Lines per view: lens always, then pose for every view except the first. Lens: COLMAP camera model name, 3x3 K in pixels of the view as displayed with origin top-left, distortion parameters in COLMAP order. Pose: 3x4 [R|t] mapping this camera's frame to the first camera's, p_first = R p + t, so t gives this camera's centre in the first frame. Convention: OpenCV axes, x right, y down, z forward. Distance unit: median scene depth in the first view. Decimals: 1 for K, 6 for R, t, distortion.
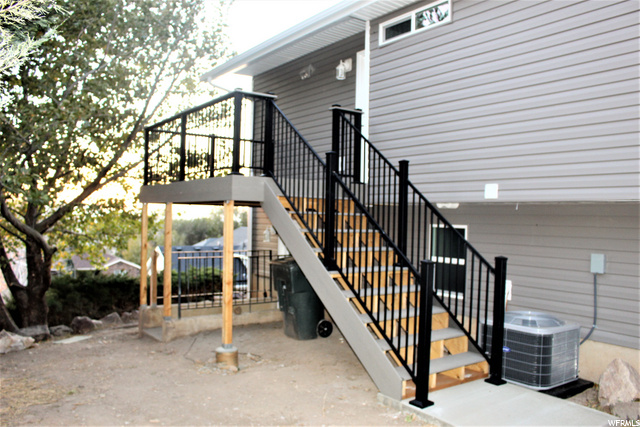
lens RADIAL K [[527.7, 0, 320.0], [0, 527.7, 213.5], [0, 0, 1]] dist [-0.109483, 0.009343]
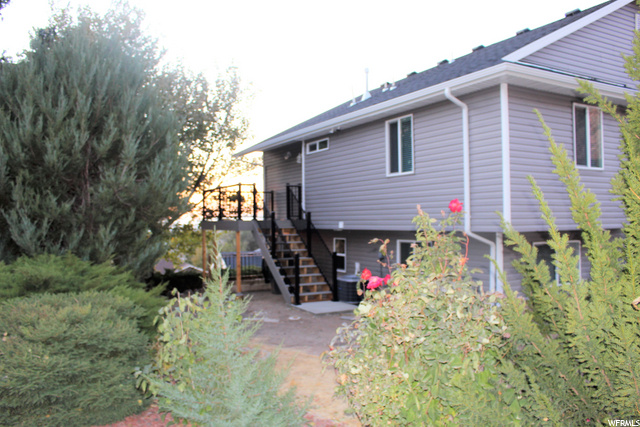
lens RADIAL K [[527.7, 0, 320.0], [0, 527.7, 213.5], [0, 0, 1]] dist [-0.109483, 0.009343]
pose [[0.992295, -0.034580, -0.118976, 0.409582], [0.033869, 0.999394, -0.007994, -0.061340], [0.119181, 0.003903, 0.992865, -1.105882]]
